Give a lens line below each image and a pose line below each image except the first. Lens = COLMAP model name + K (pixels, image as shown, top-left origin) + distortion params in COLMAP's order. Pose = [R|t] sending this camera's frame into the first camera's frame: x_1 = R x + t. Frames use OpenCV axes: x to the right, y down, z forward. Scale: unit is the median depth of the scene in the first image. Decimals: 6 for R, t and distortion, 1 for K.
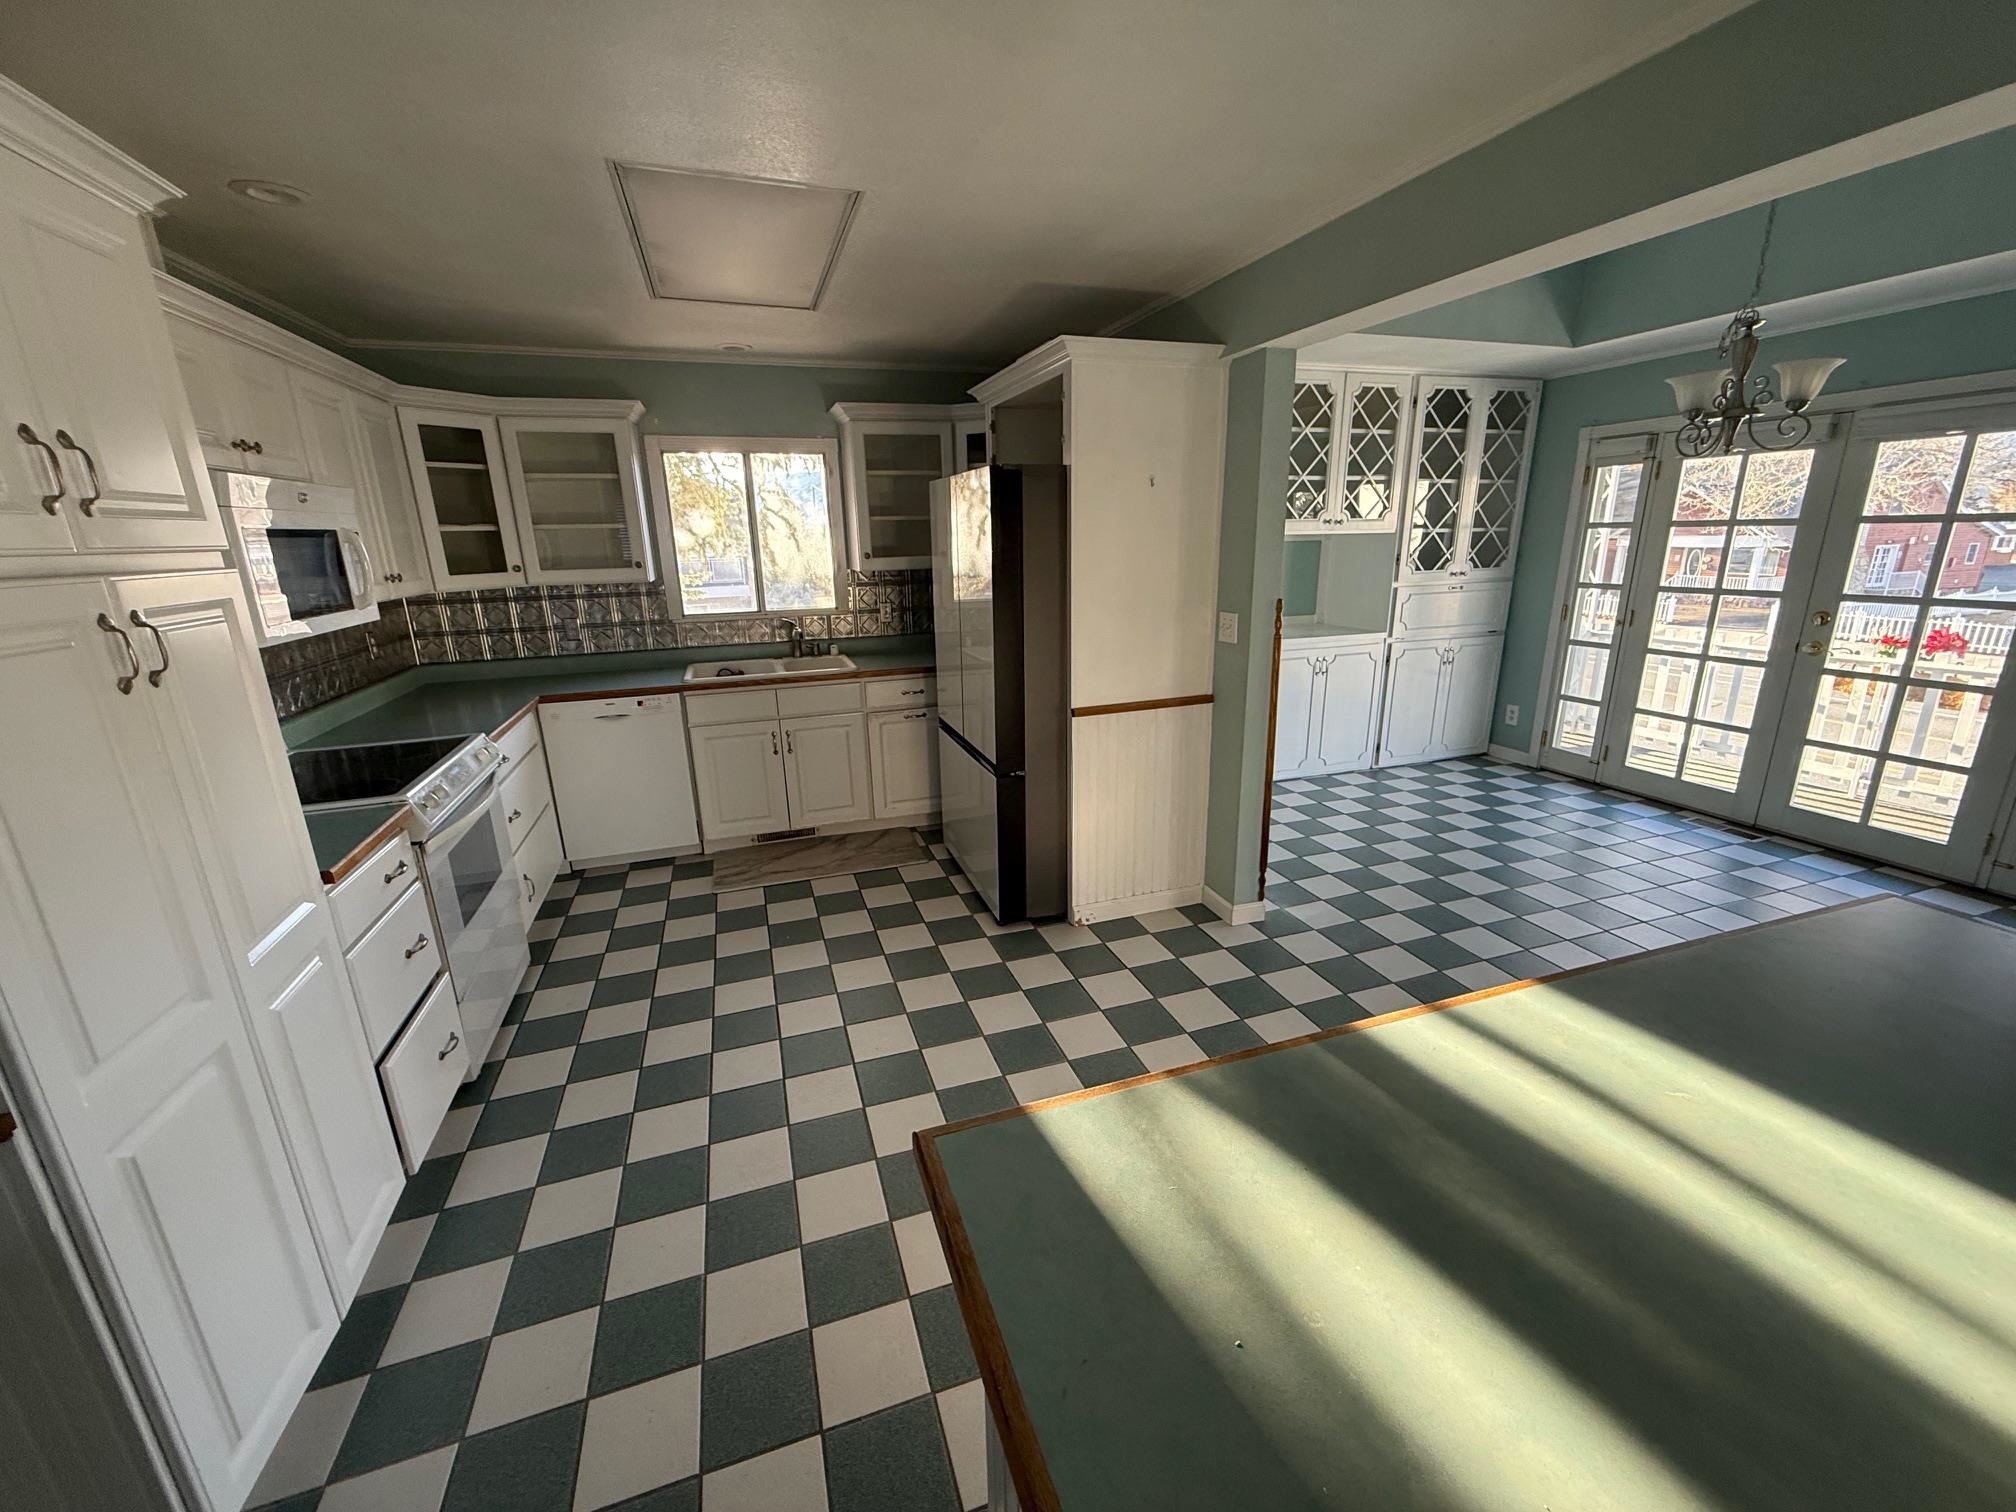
lens RADIAL K [[797.3, 0, 1002.7], [0, 797.3, 756.0], [0, 0, 1]] dist [-0.000270, -0.000637]
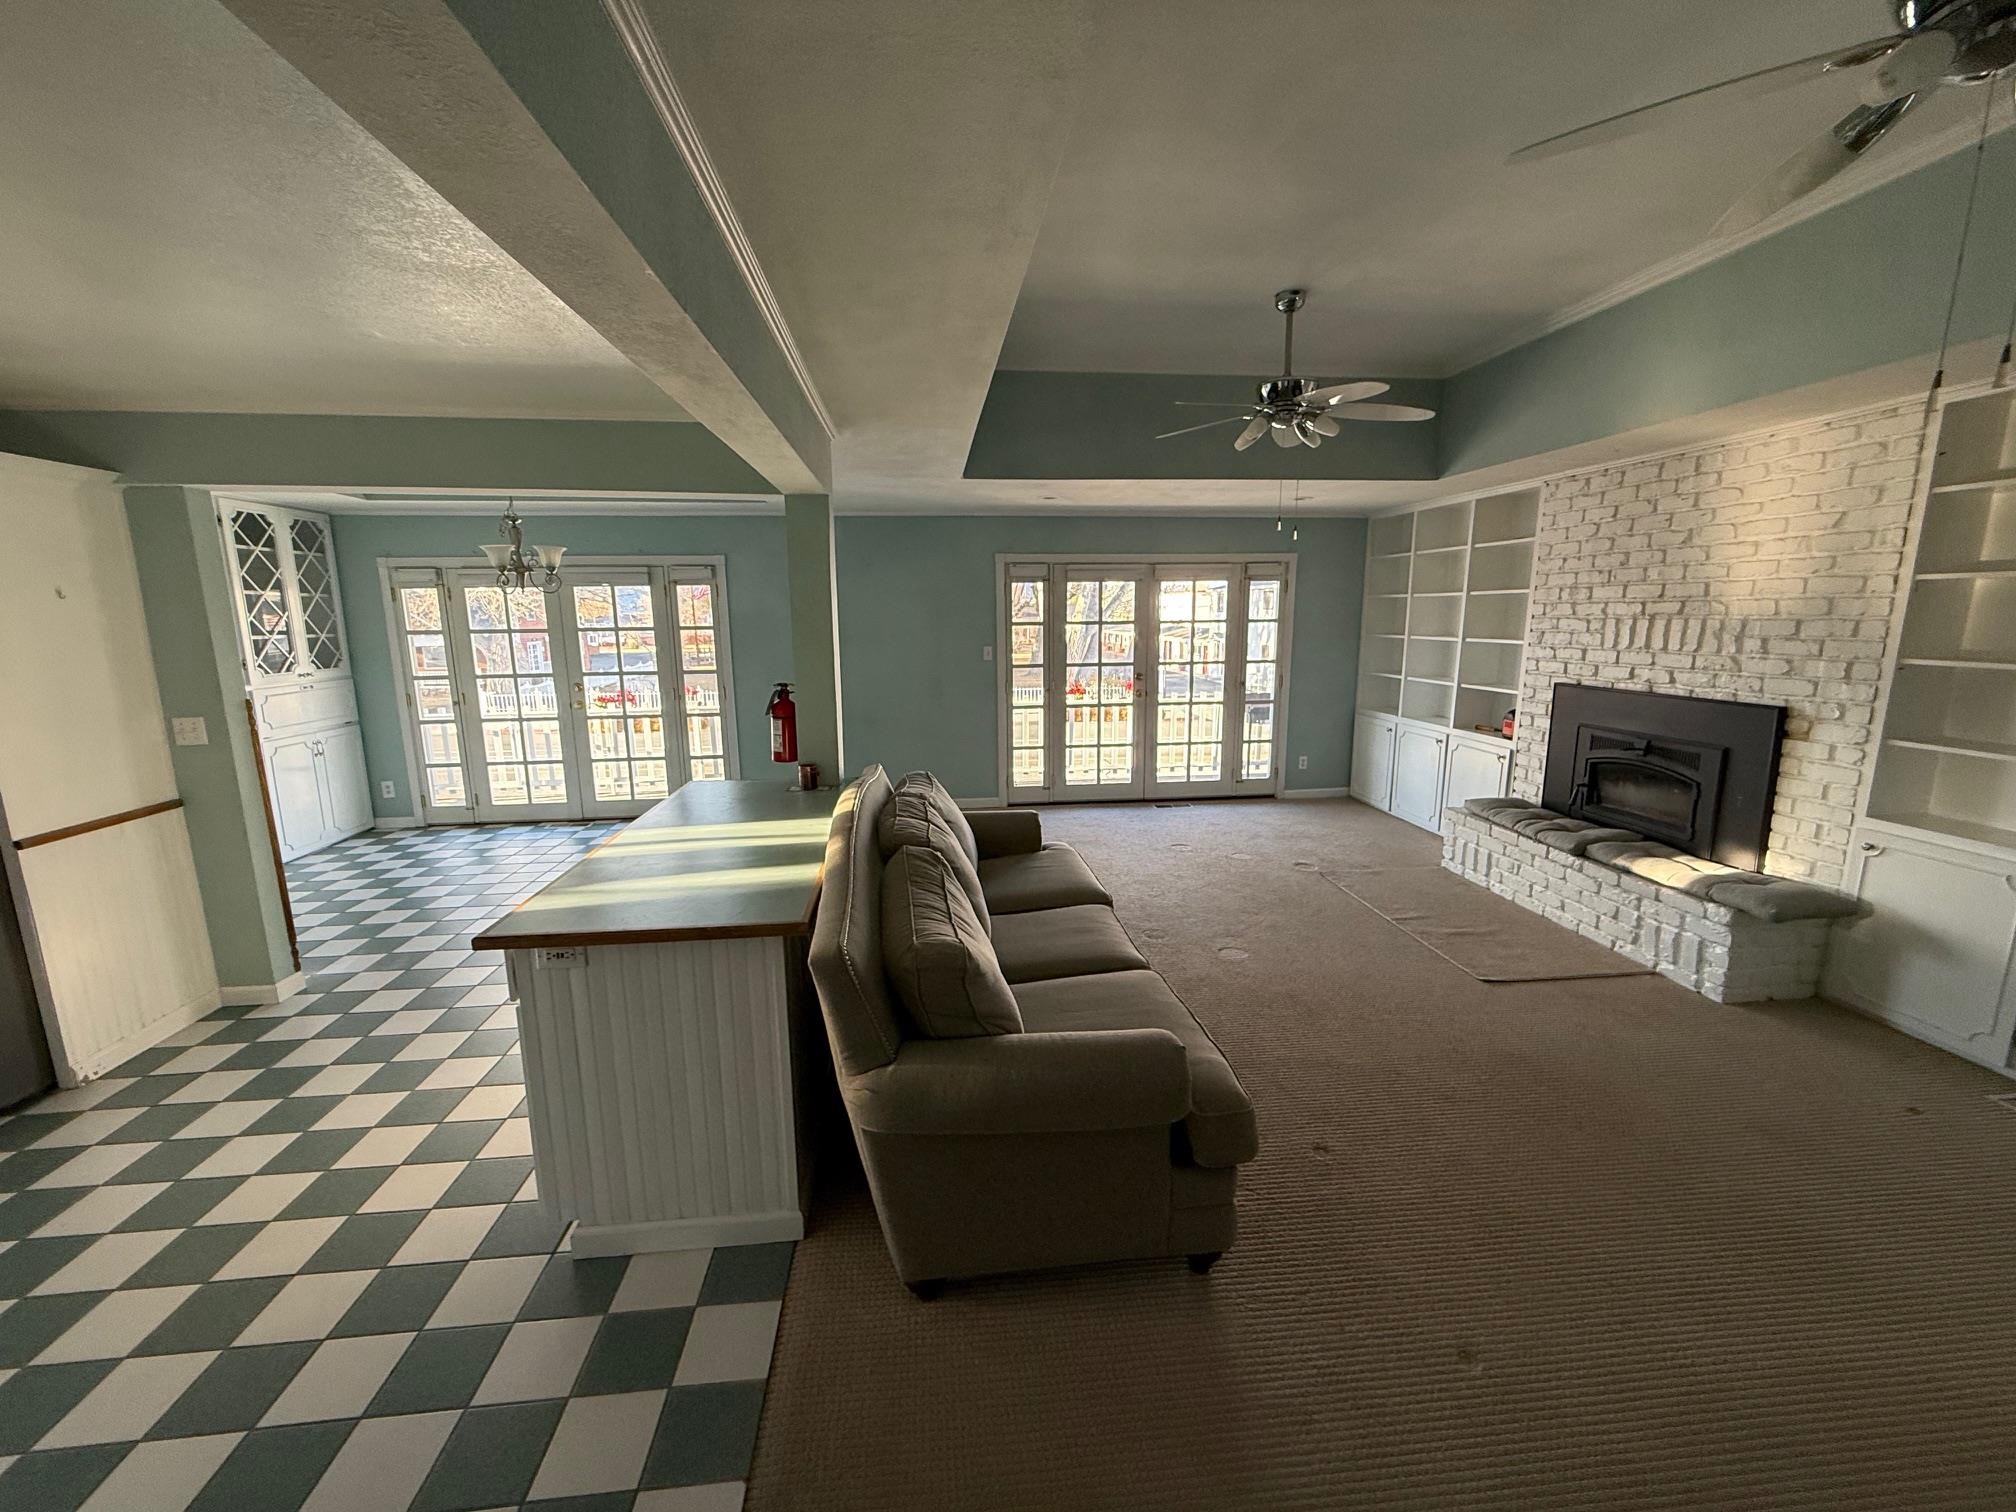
lens RADIAL K [[797.3, 0, 1002.7], [0, 797.3, 756.0], [0, 0, 1]] dist [-0.000270, -0.000637]
pose [[0.213286, -0.152196, 0.965062, -0.335757], [0.266483, 0.959400, 0.092408, 0.038956], [-0.939945, 0.237463, 0.245184, -0.171245]]
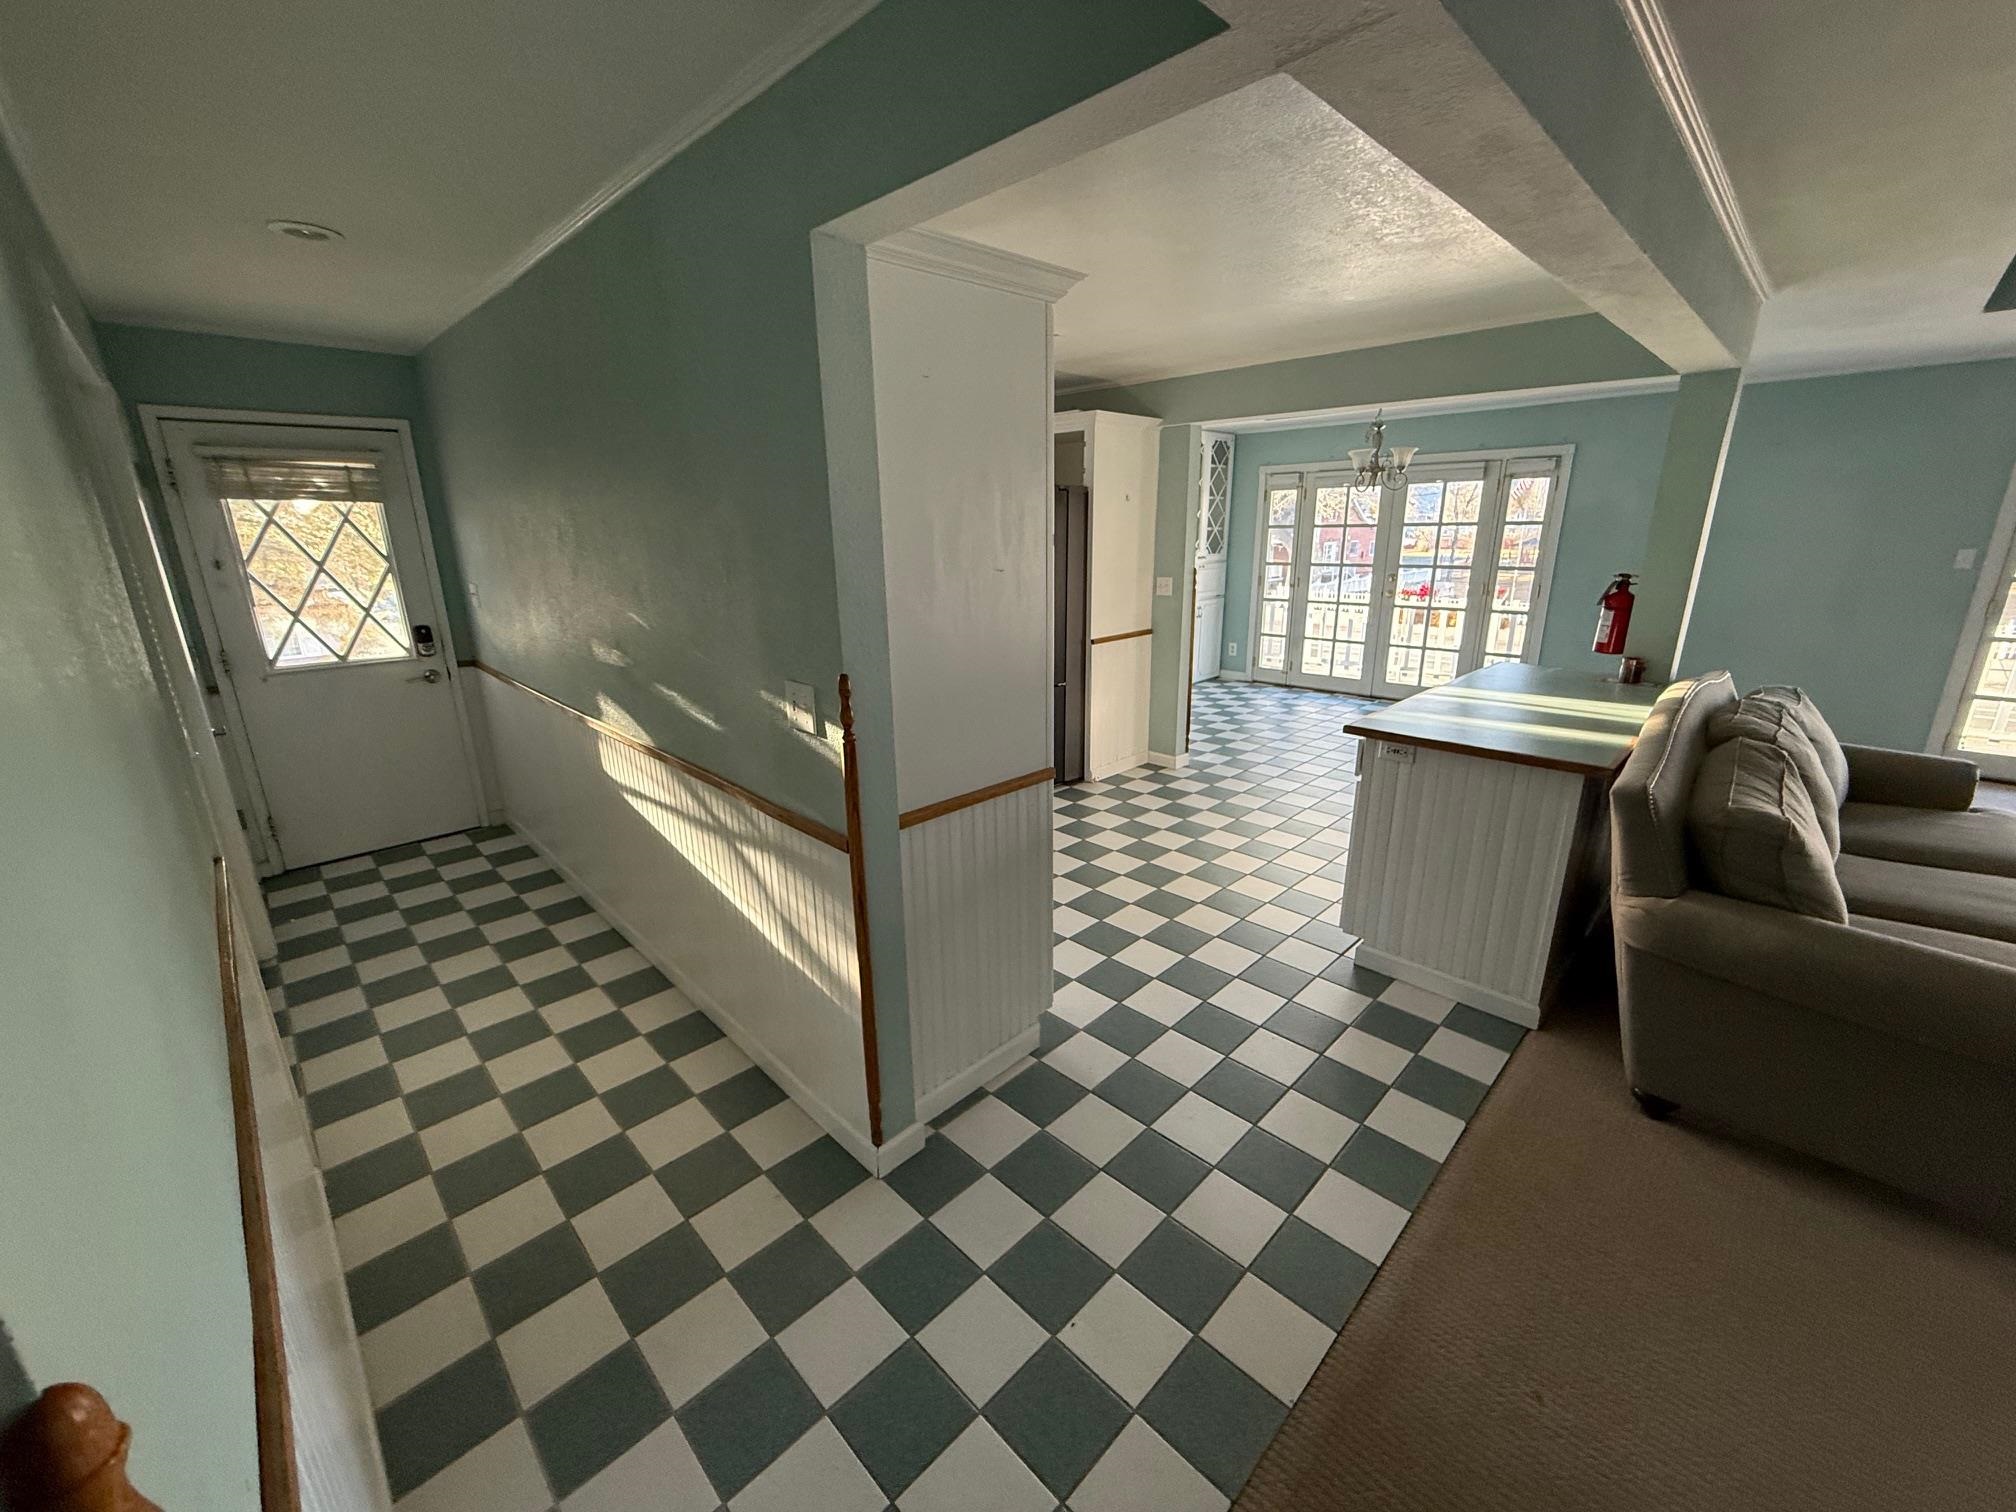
lens RADIAL K [[797.3, 0, 1002.7], [0, 797.3, 756.0], [0, 0, 1]] dist [-0.000270, -0.000637]
pose [[0.898266, -0.113262, 0.424605, -0.505399], [0.112285, 0.993298, 0.027416, 0.070519], [-0.424865, 0.023050, 0.904963, -0.232778]]
